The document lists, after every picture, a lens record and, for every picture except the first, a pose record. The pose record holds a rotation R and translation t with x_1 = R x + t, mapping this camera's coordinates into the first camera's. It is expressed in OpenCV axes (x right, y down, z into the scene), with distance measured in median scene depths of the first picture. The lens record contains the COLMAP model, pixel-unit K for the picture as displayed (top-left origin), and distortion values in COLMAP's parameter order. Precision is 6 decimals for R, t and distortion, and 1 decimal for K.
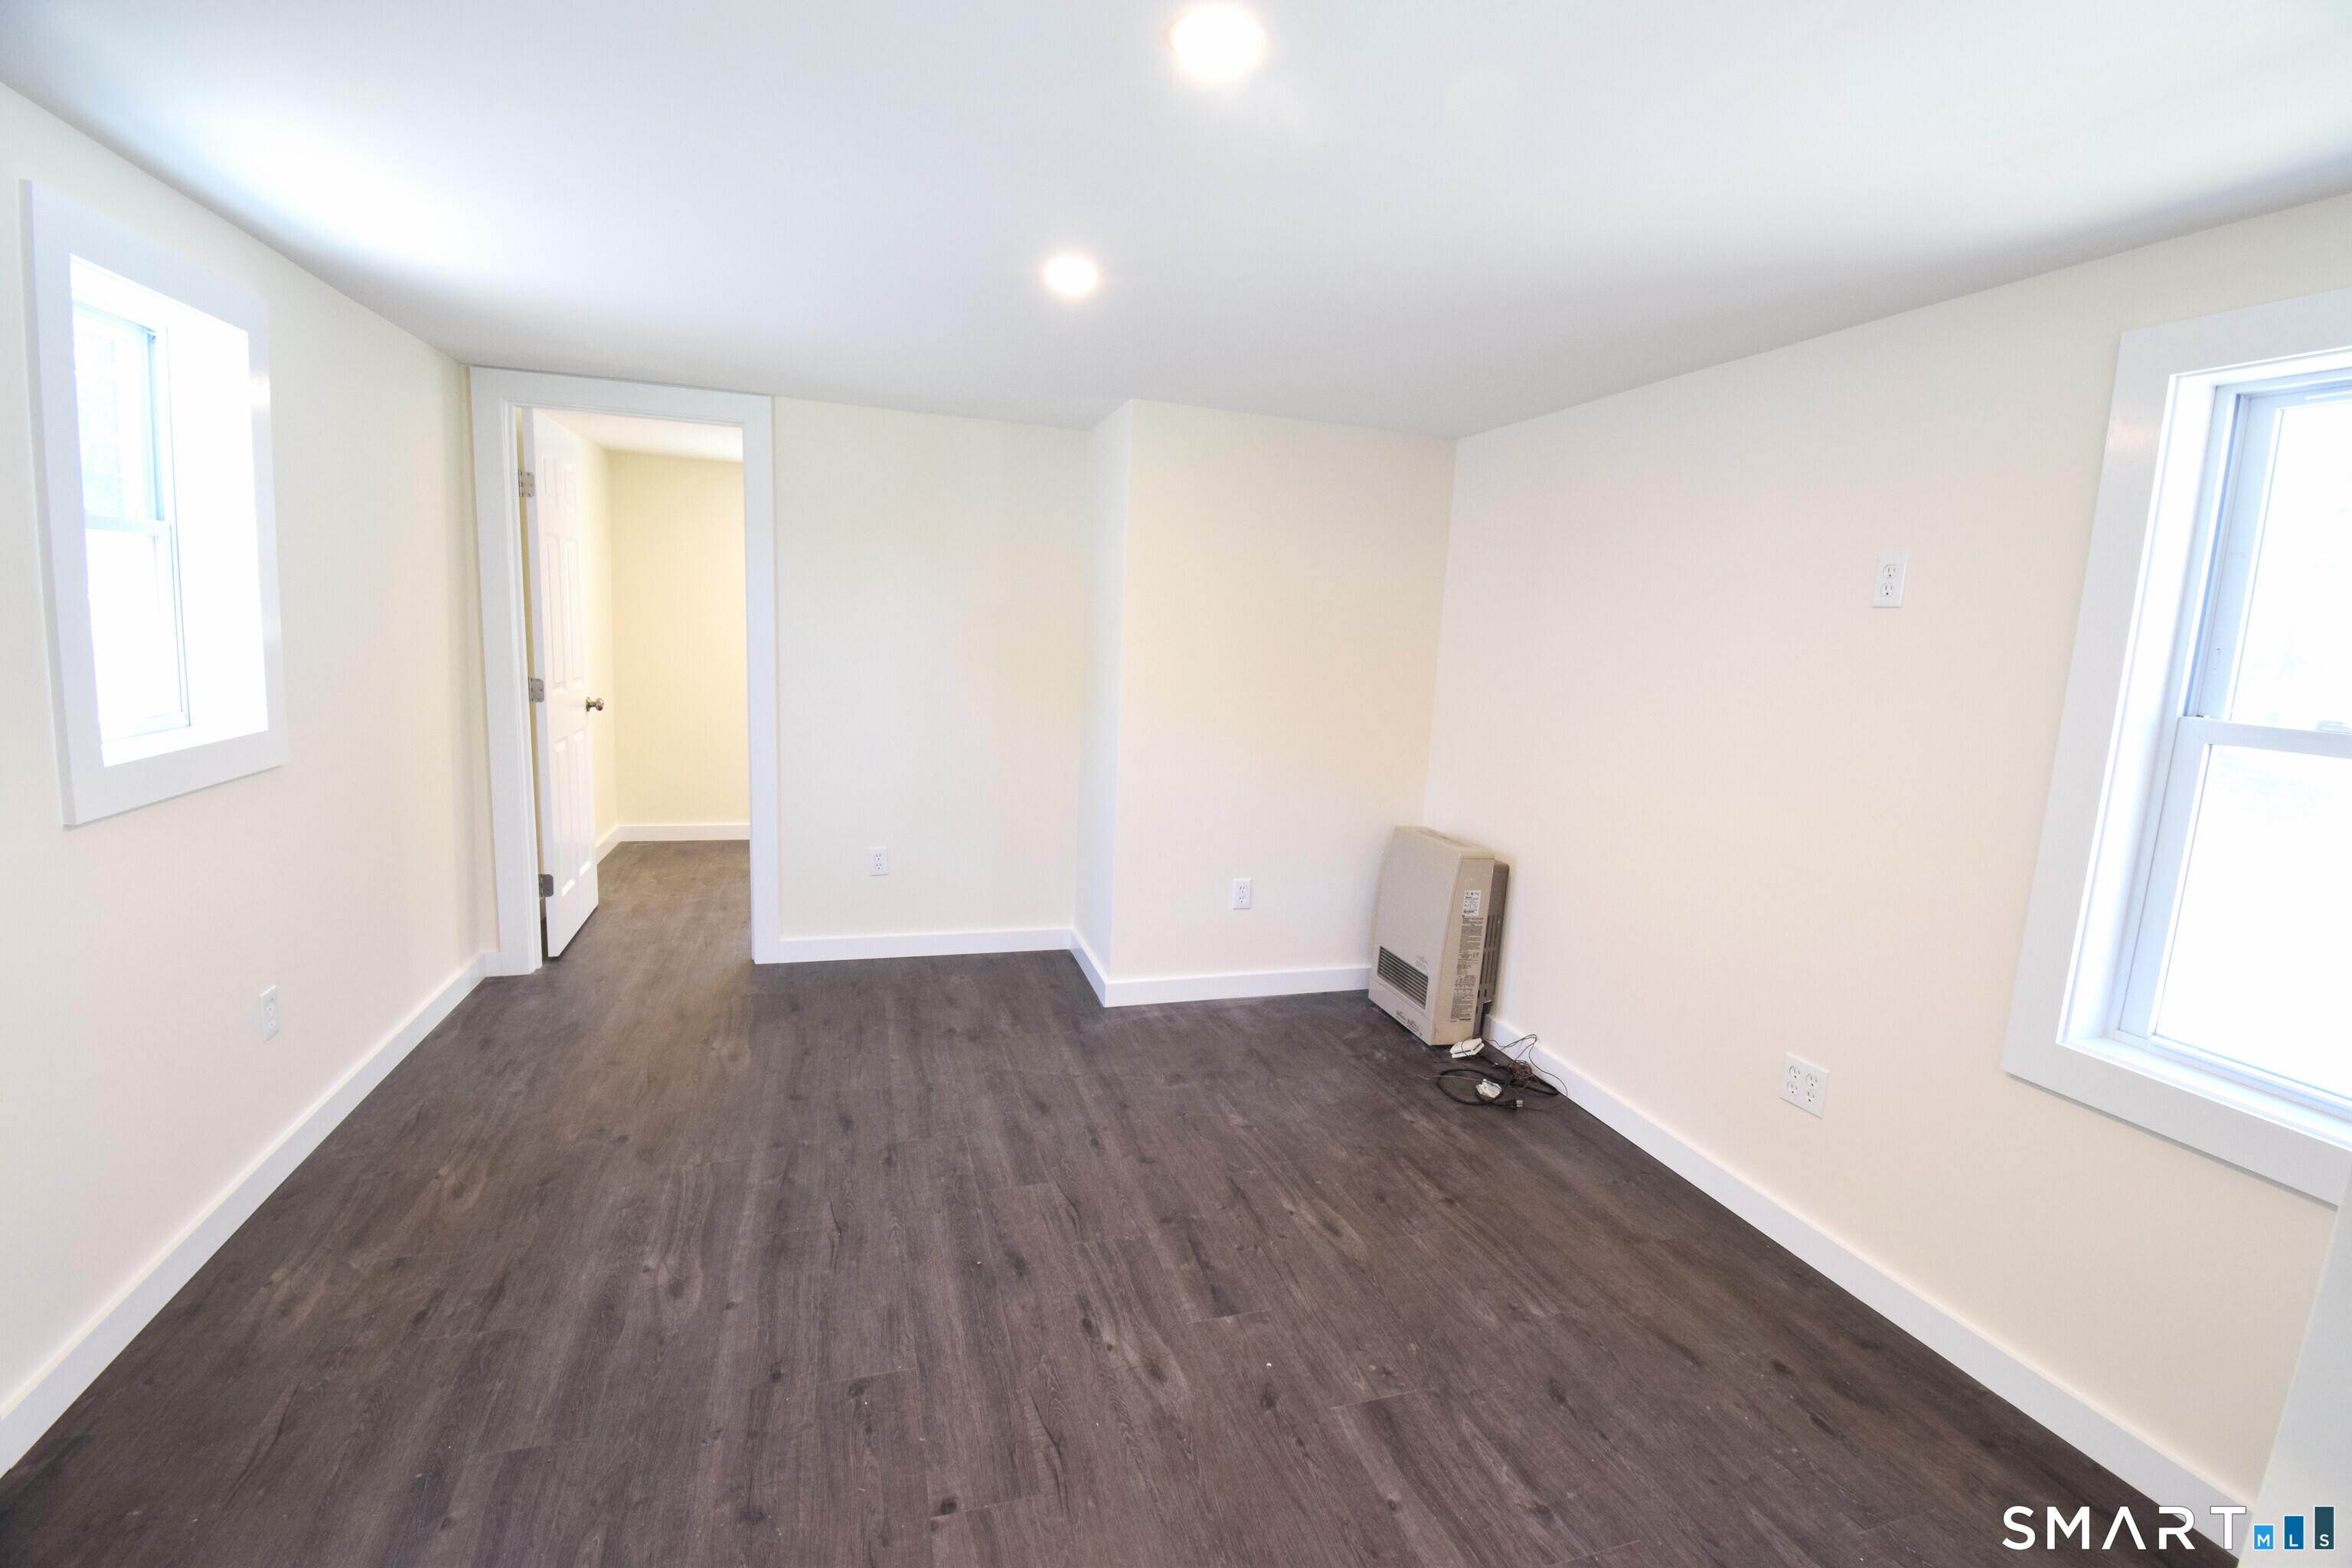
lens RADIAL K [[1032.9, 0, 1174.2], [0, 1032.9, 770.3], [0, 0, 1]] dist [-0.008139, -0.005924]
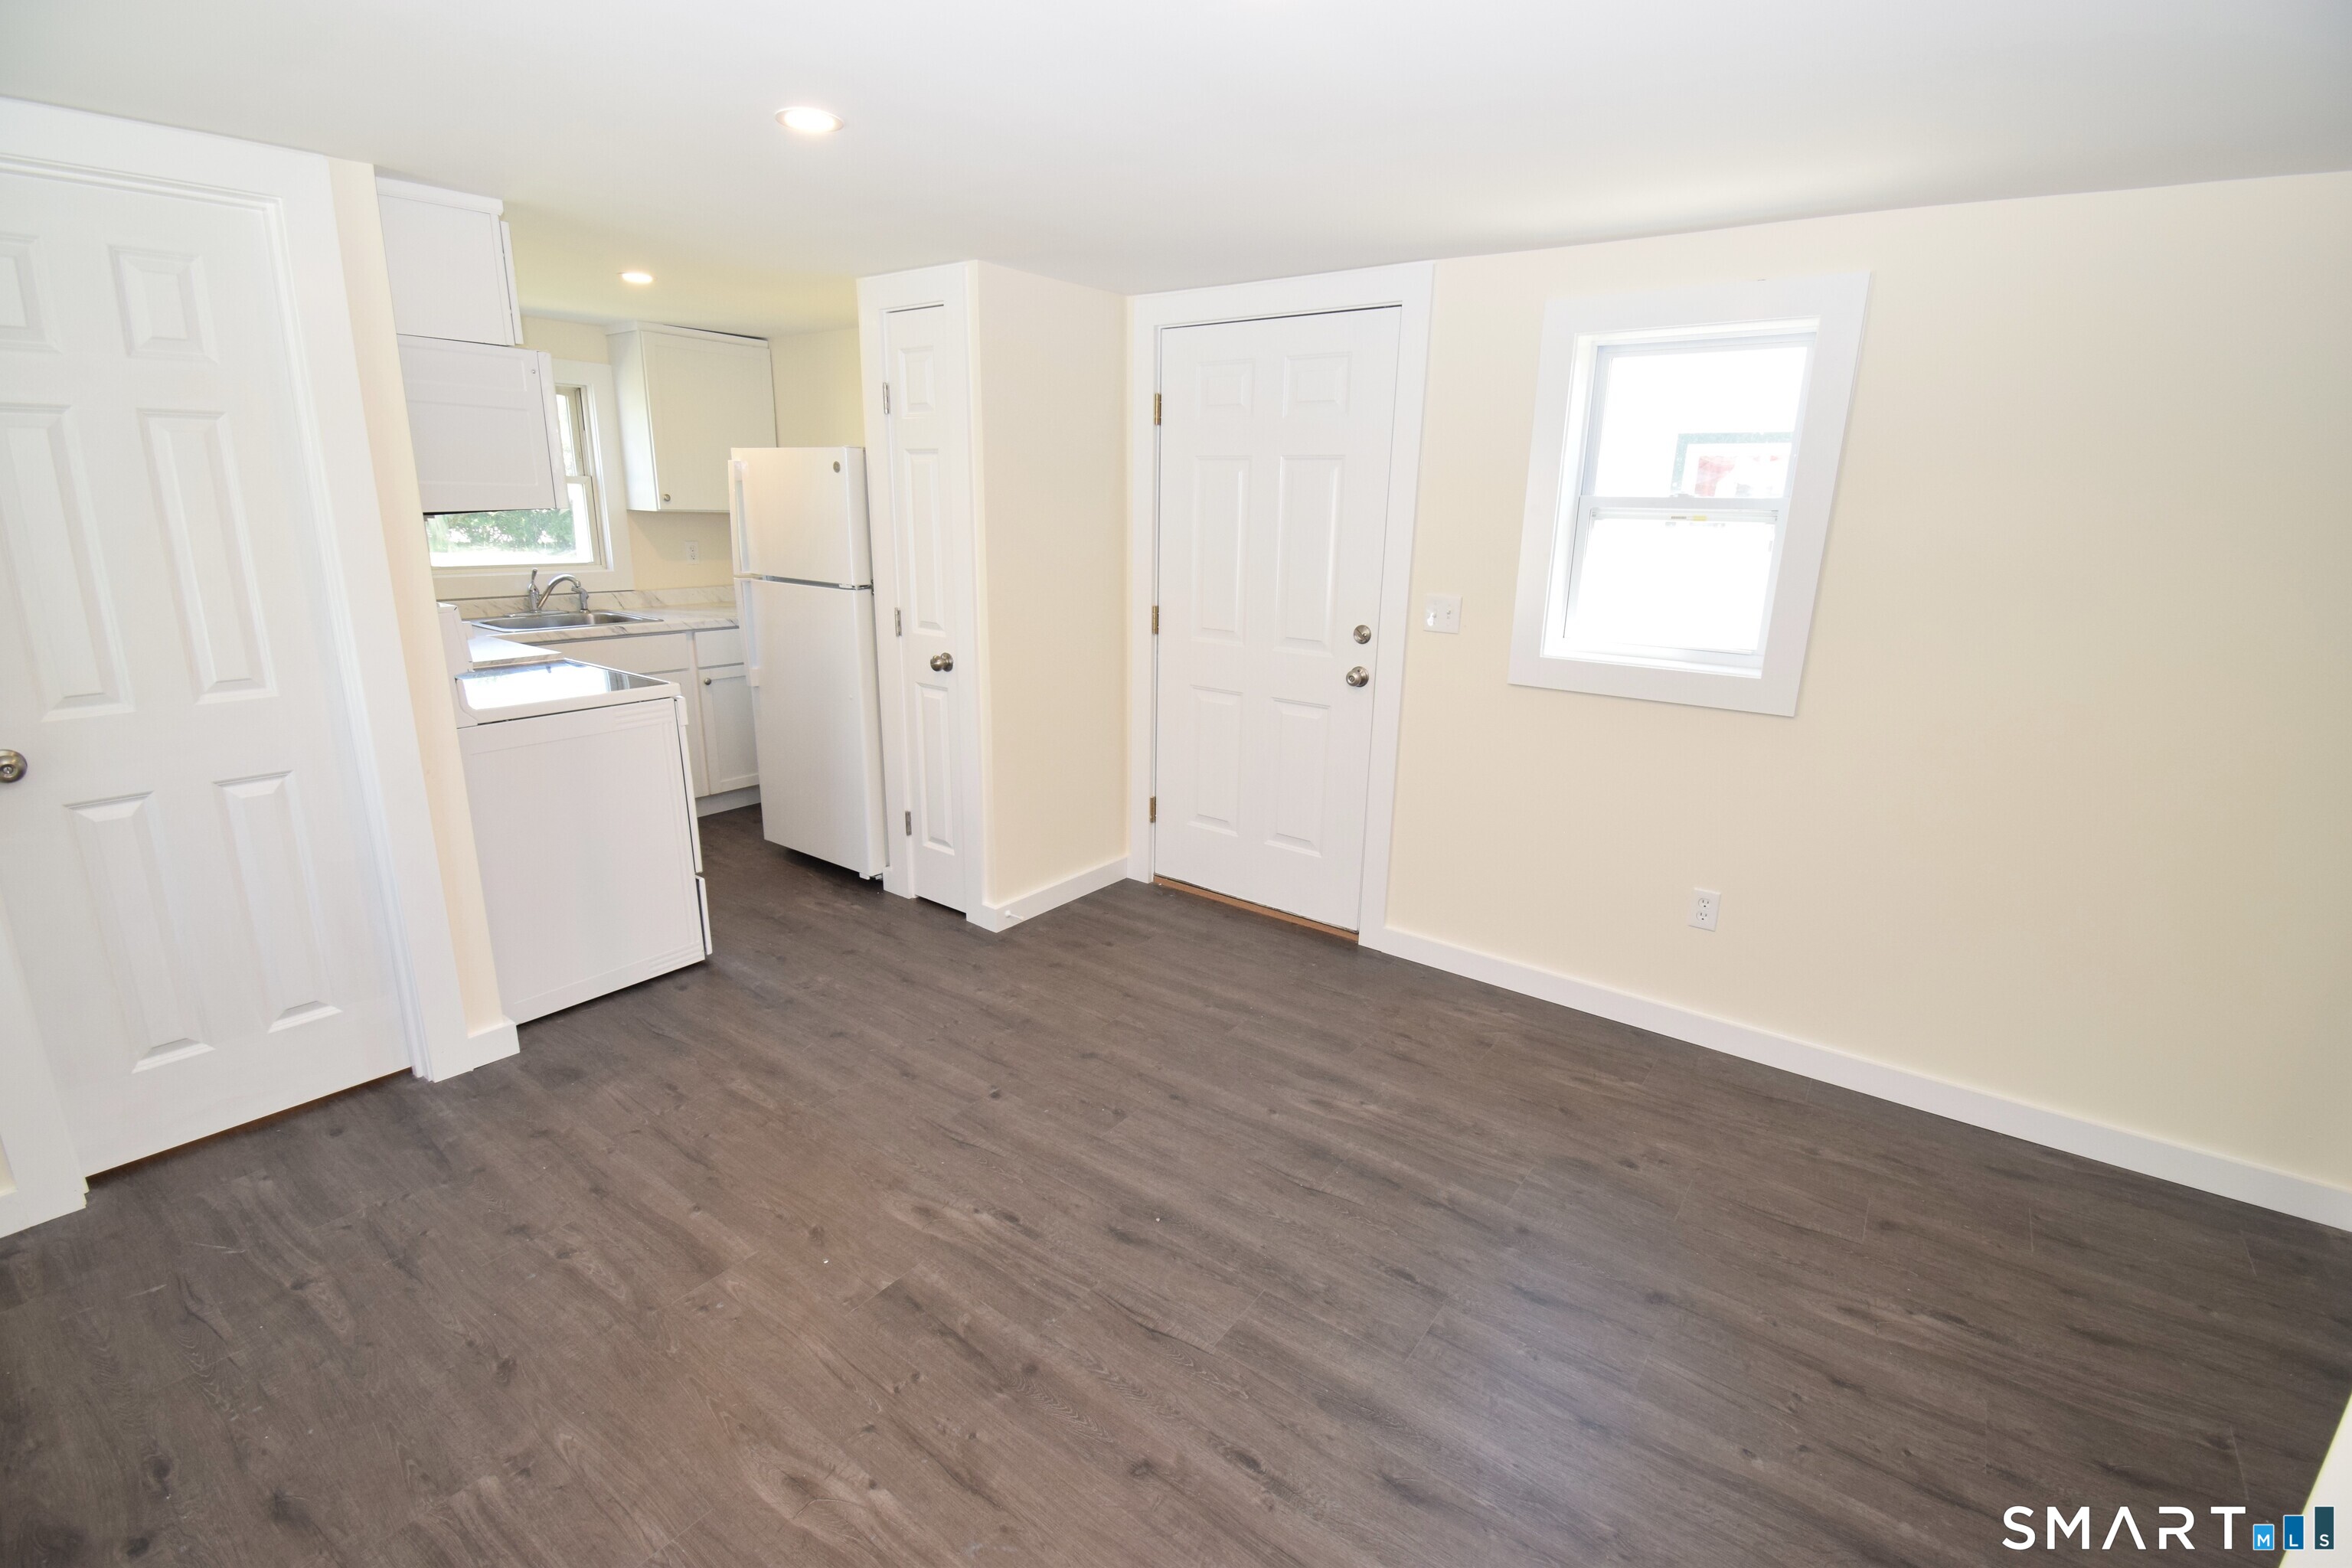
lens RADIAL K [[1032.9, 0, 1192.1], [0, 1032.9, 774.8], [0, 0, 1]] dist [-0.008139, -0.005924]
pose [[-0.798561, 0.086474, -0.595669, 0.342315], [-0.146609, 0.931877, 0.331829, -0.250944], [0.583785, 0.352316, -0.731483, 1.651875]]
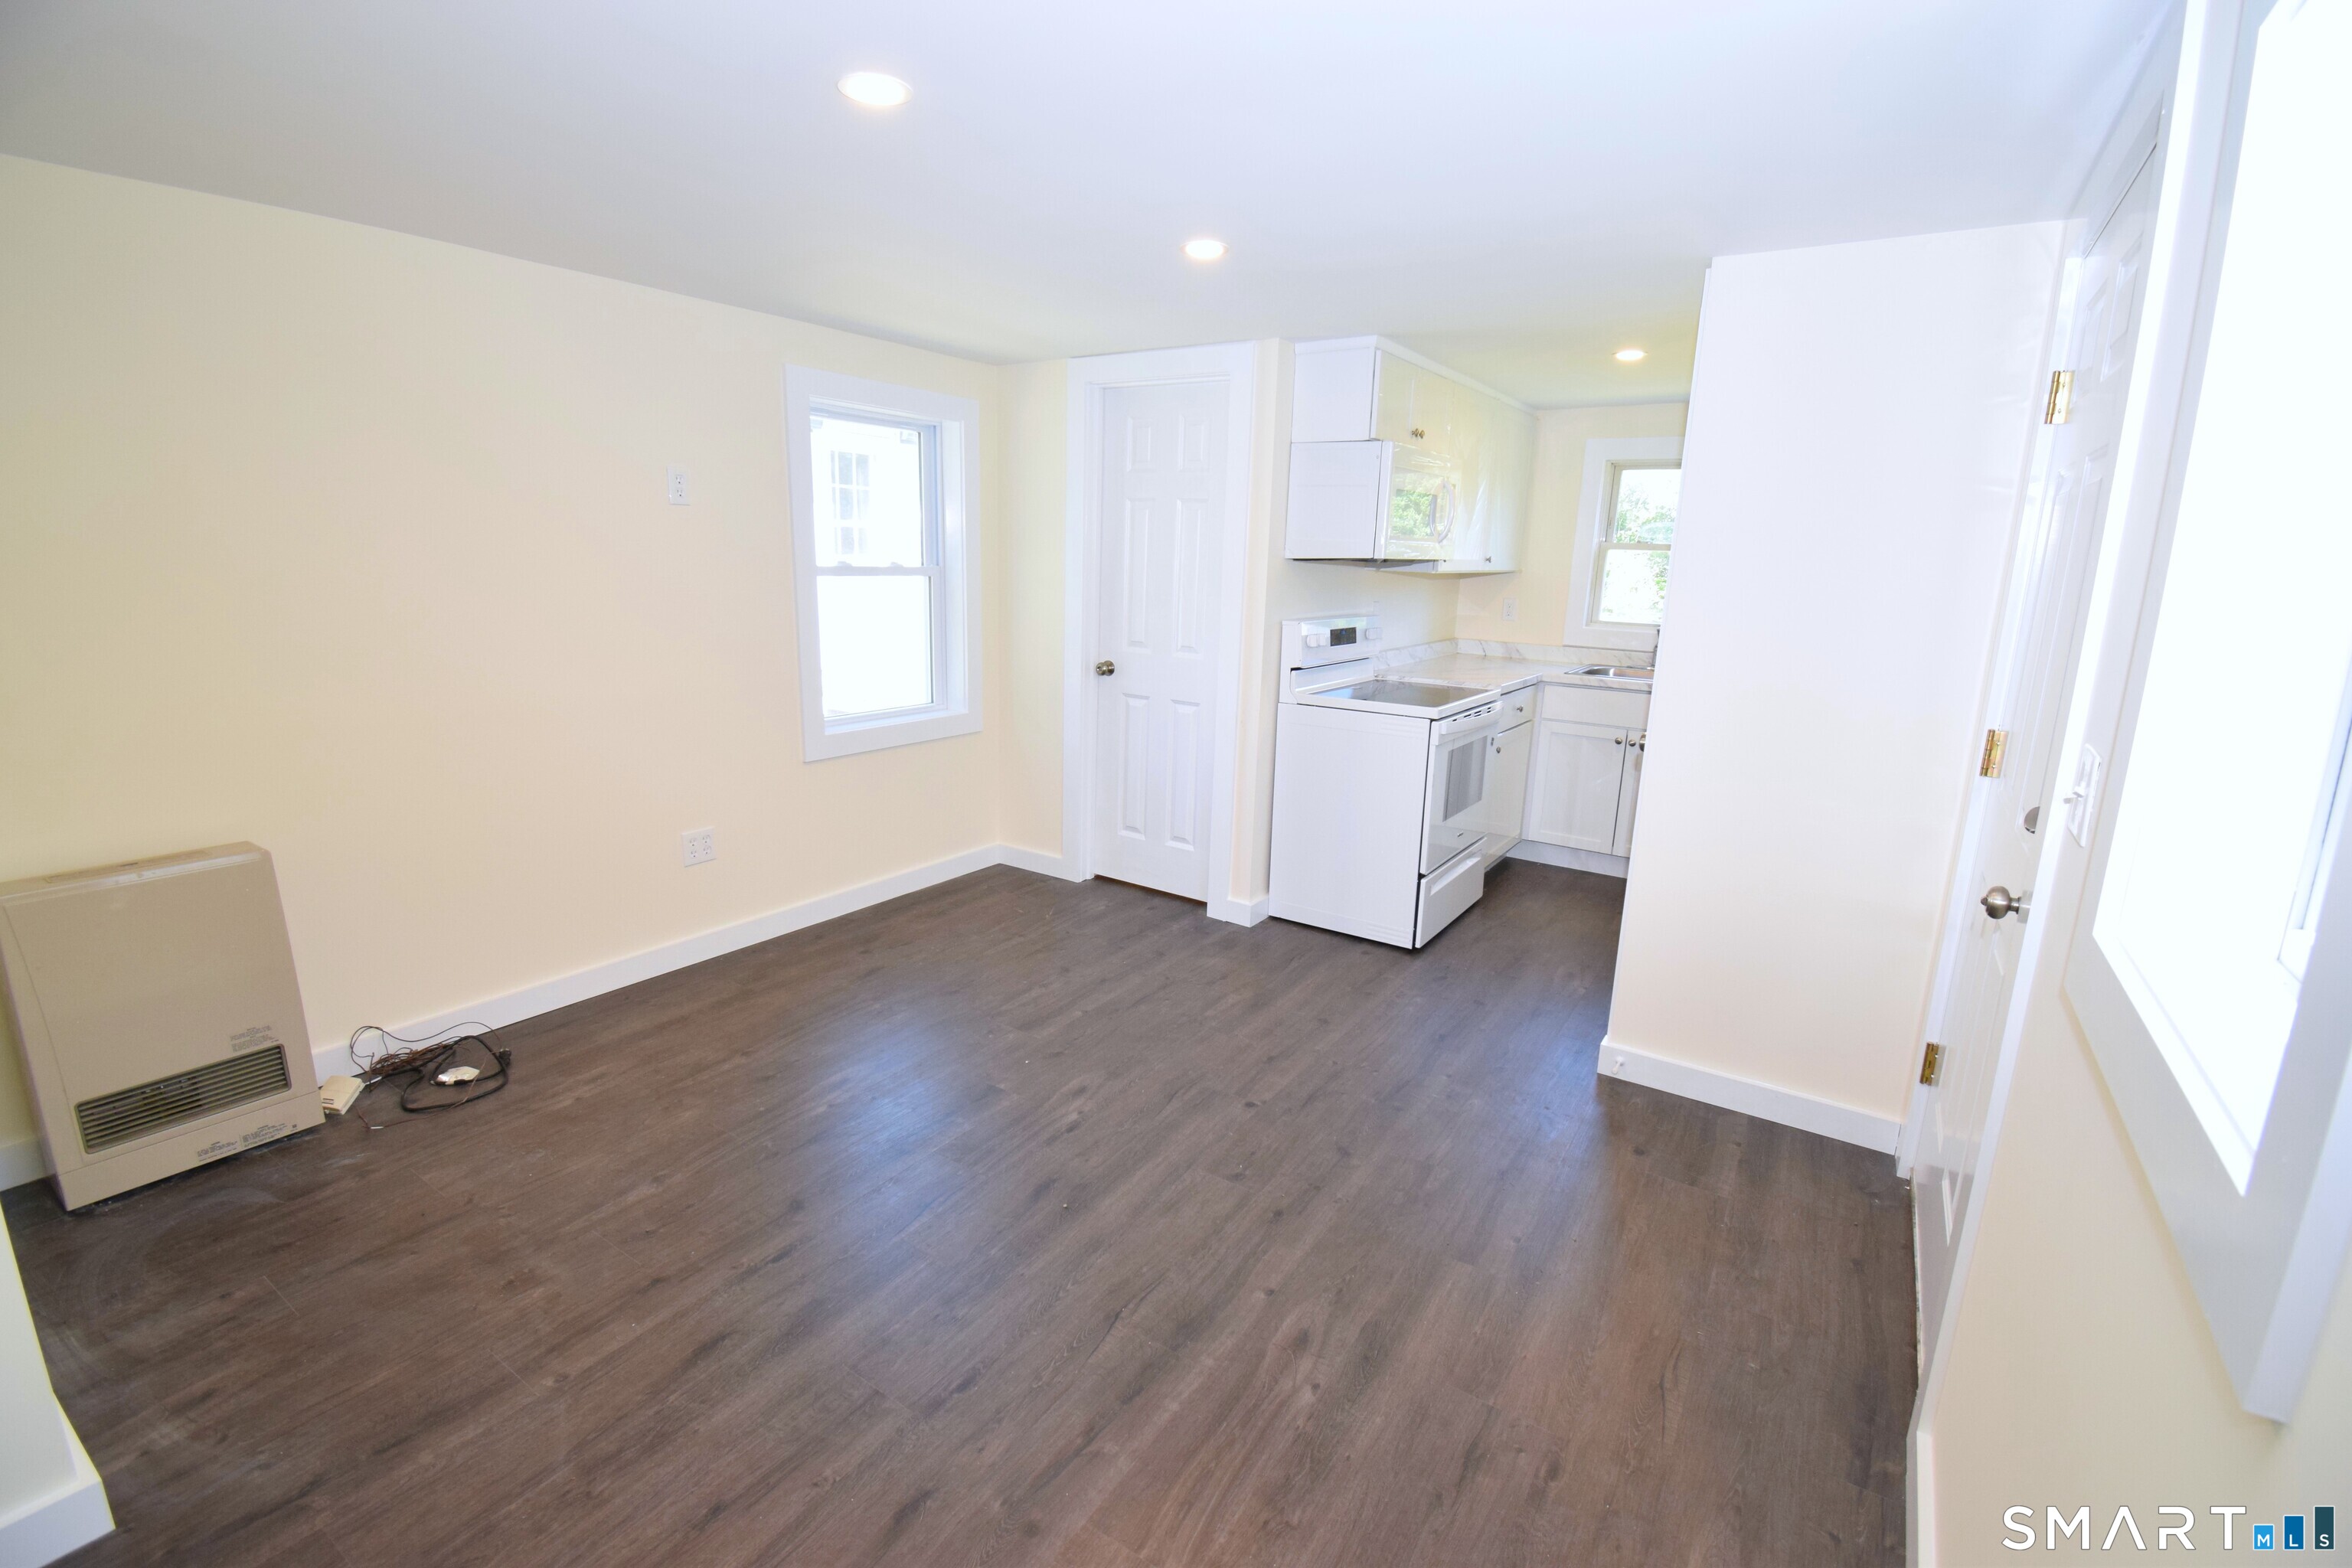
lens RADIAL K [[1032.9, 0, 1187.7], [0, 1032.9, 778.4], [0, 0, 1]] dist [-0.008139, -0.005924]
pose [[-0.639687, -0.235805, 0.731571, -0.952175], [0.043408, 0.939177, 0.340679, -0.271067], [-0.767408, 0.249684, -0.590544, 1.464677]]
